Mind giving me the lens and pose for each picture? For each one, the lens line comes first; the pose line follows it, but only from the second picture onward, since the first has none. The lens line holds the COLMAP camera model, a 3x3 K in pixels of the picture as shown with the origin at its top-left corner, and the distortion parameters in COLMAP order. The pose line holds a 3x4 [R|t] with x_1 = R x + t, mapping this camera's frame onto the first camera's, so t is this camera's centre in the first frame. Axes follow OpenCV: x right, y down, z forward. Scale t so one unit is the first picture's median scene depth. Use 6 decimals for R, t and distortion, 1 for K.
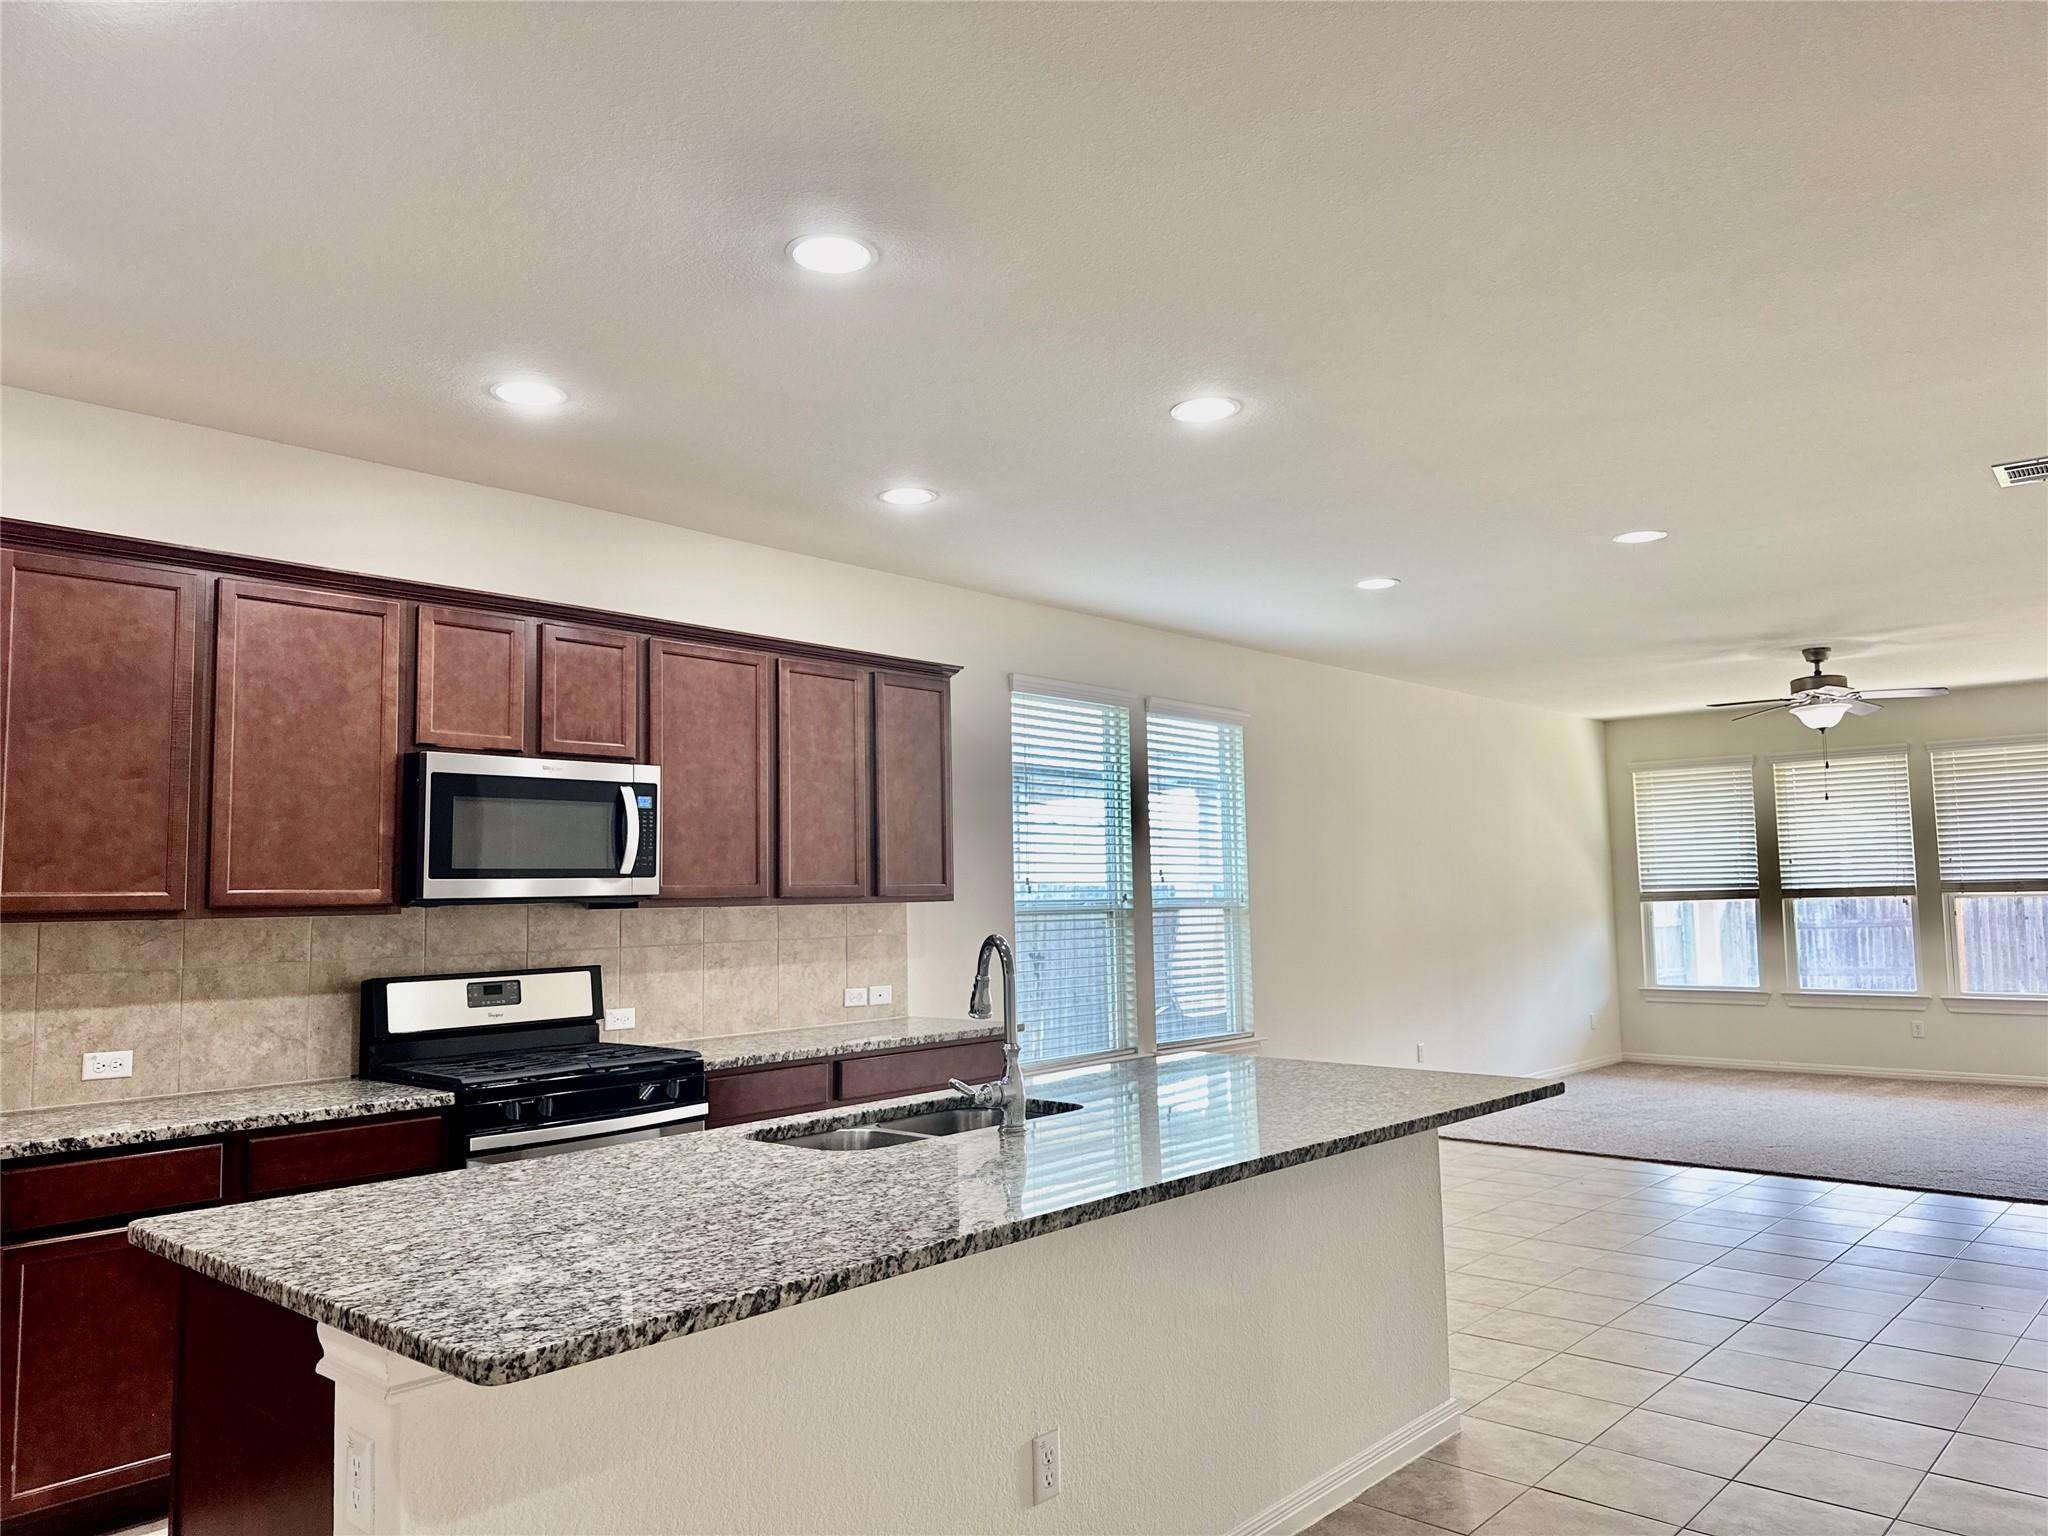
lens RADIAL K [[1432.4, 0, 1022.9], [0, 1432.4, 773.8], [0, 0, 1]] dist [0.108548, -0.162992]
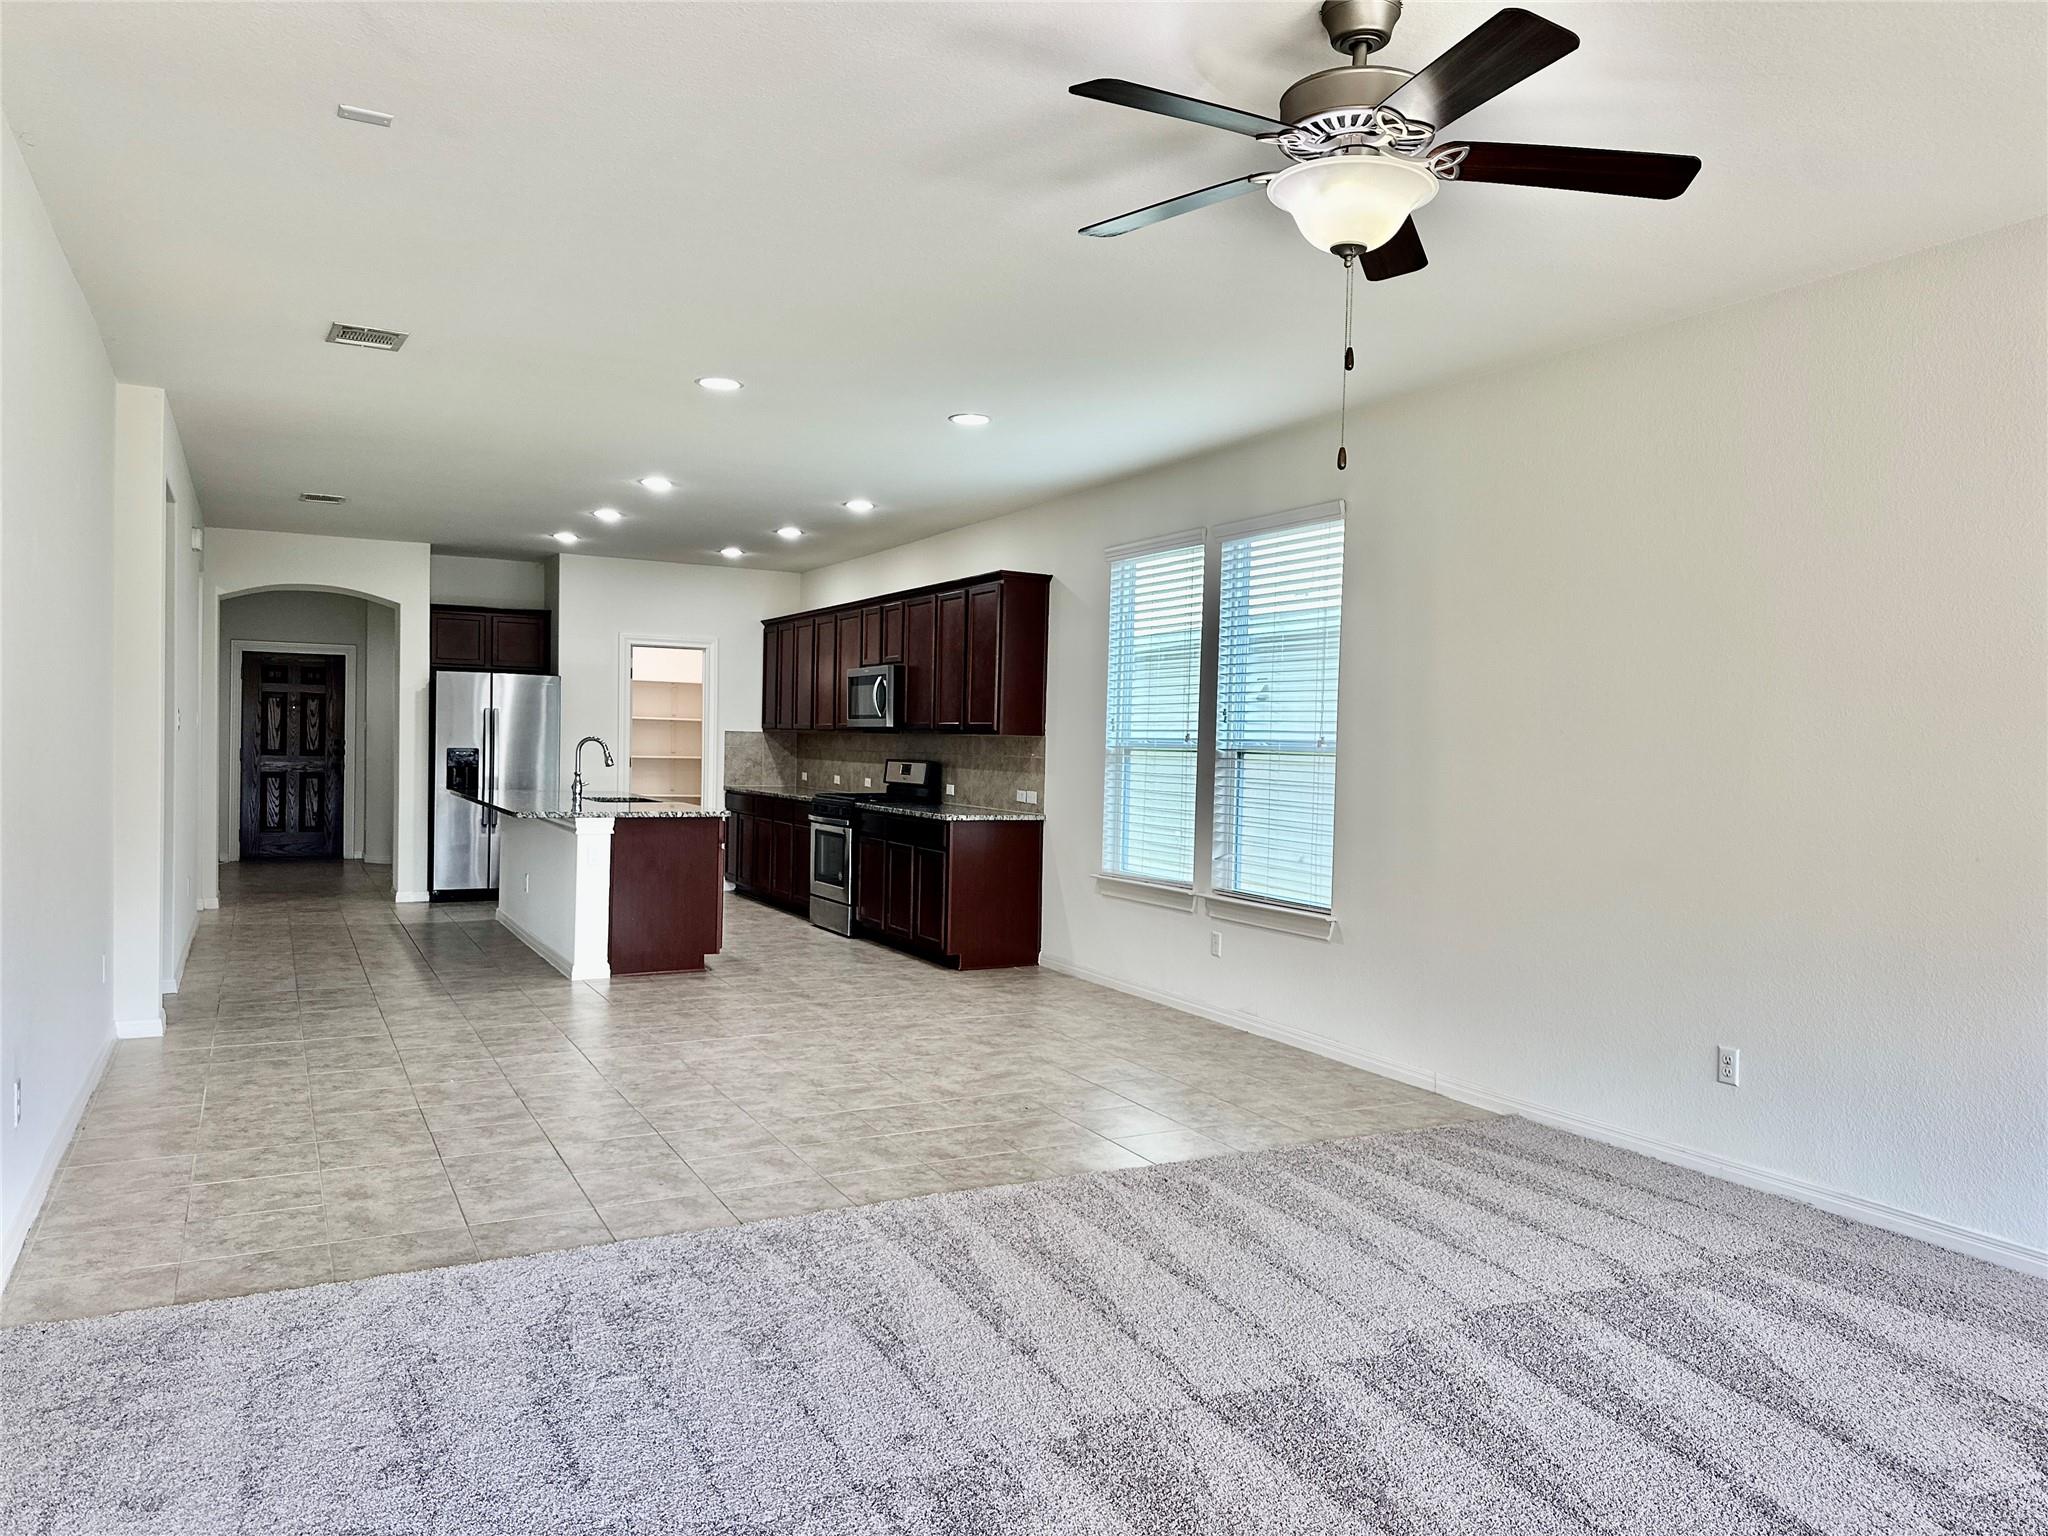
lens RADIAL K [[1438.9, 0, 1020.7], [0, 1438.9, 773.6], [0, 0, 1]] dist [0.173187, -0.339348]
pose [[-0.347658, 0.031932, -0.937078, 1.688451], [0.065251, 0.997821, 0.009794, 0.147694], [0.935348, -0.057741, -0.348984, 1.956132]]
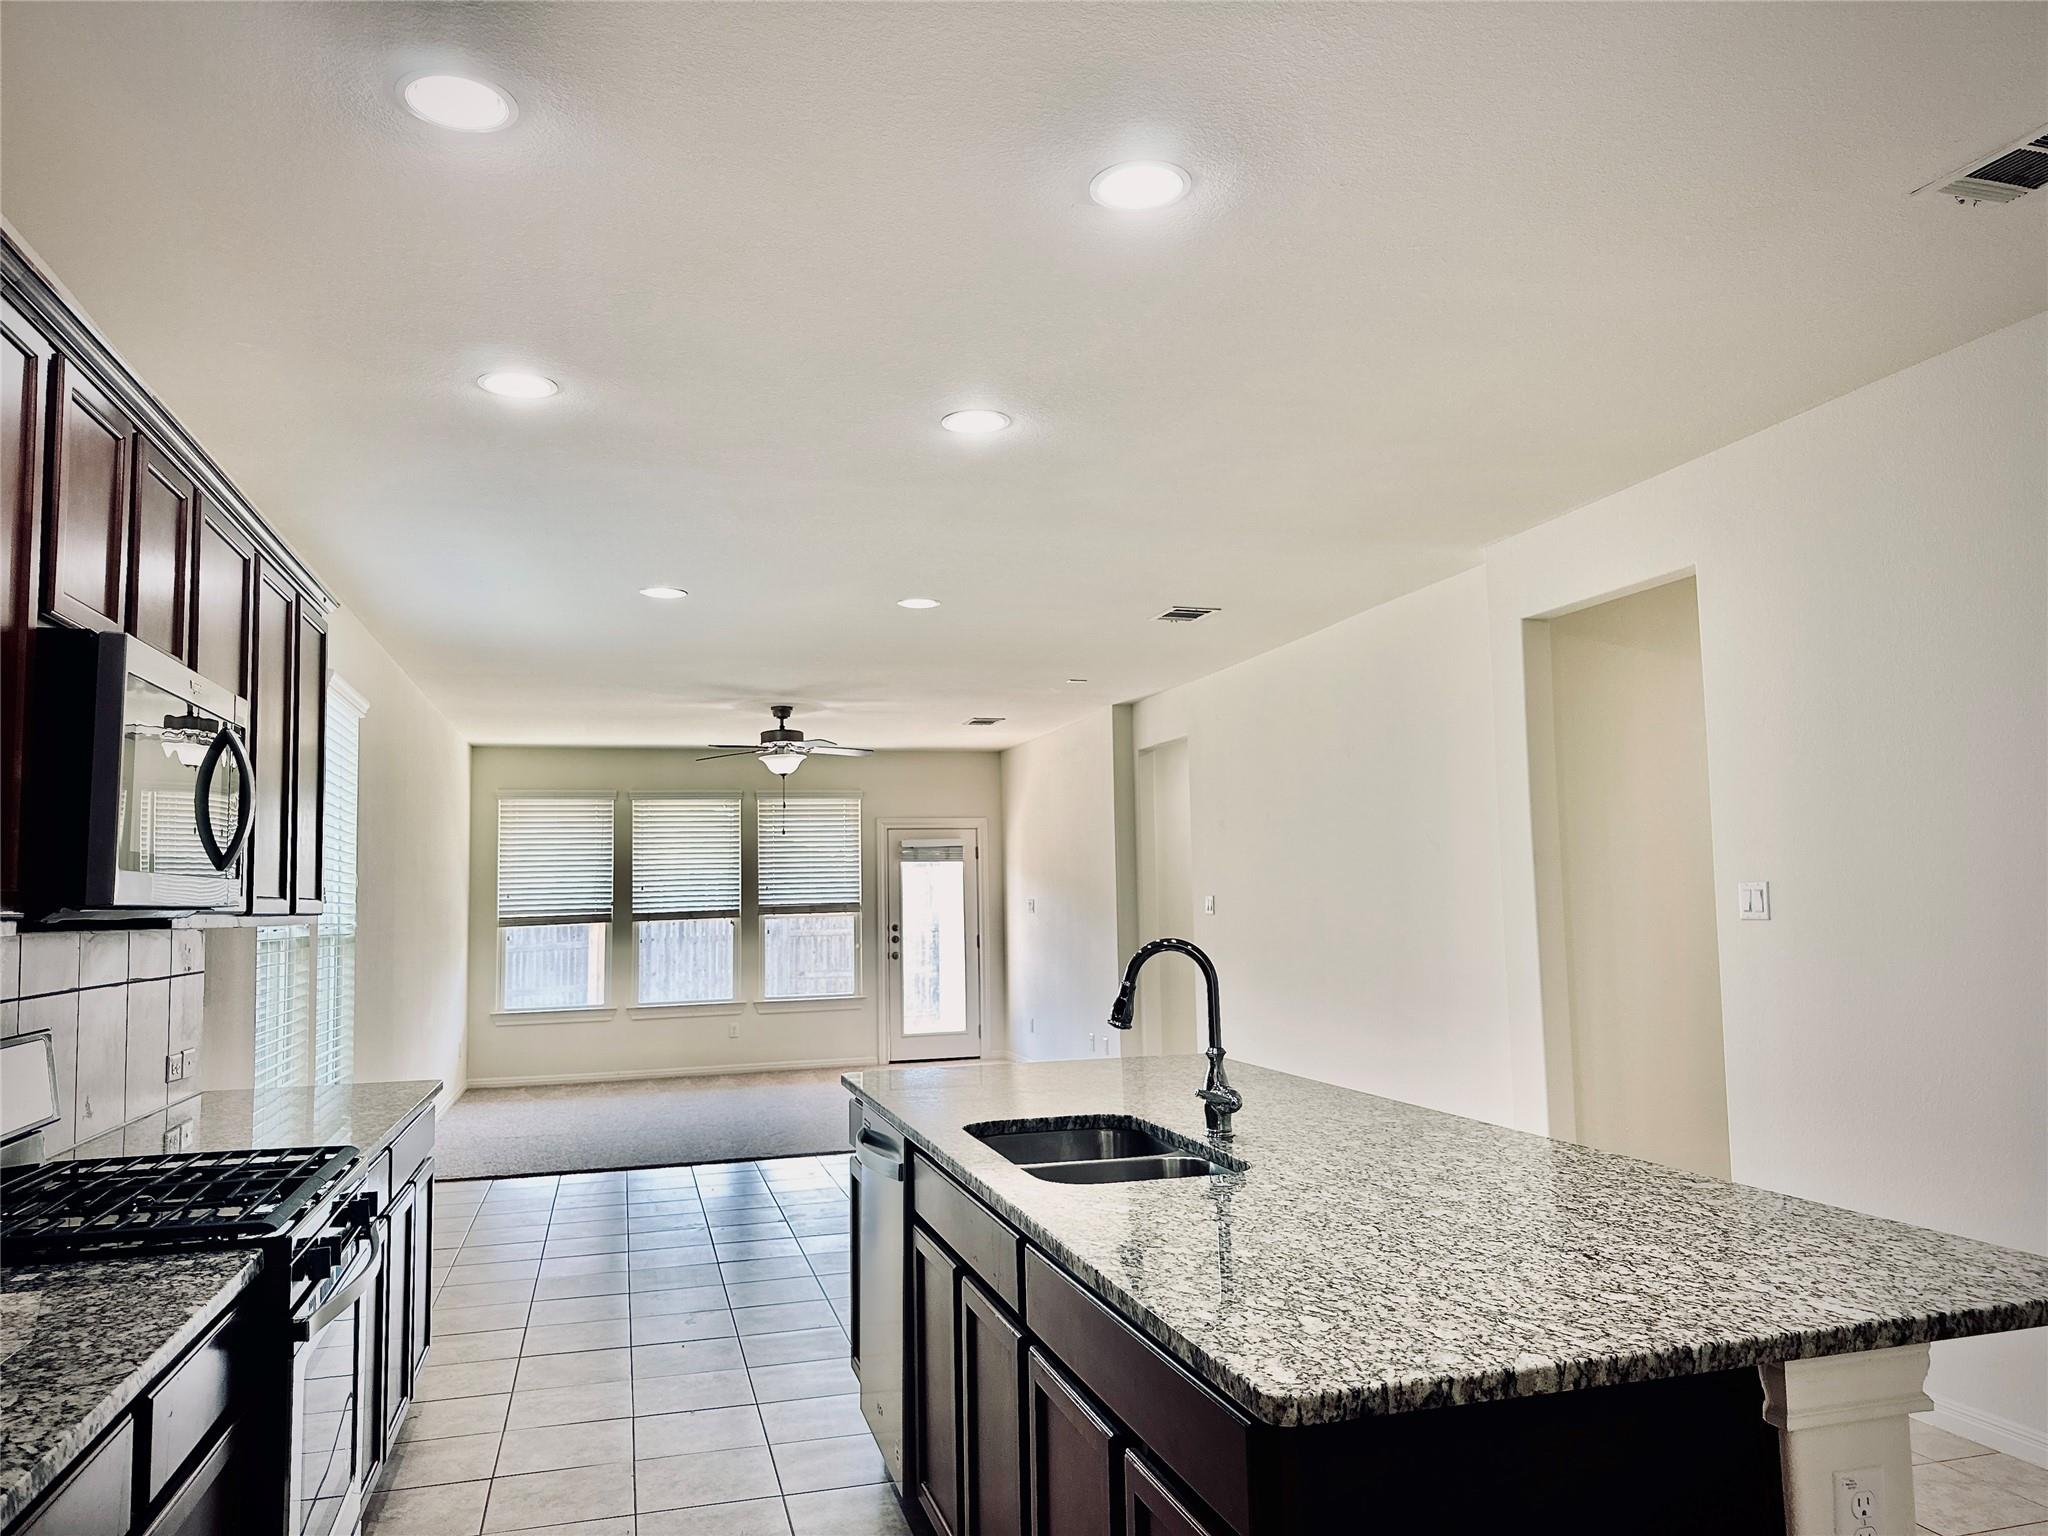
lens RADIAL K [[1432.4, 0, 1022.9], [0, 1432.4, 773.8], [0, 0, 1]] dist [0.108548, -0.162992]
pose [[0.533047, 0.079785, 0.842315, -0.617527], [-0.059889, 0.996605, -0.056500, 0.042269], [-0.843963, -0.020328, 0.536015, 0.388405]]
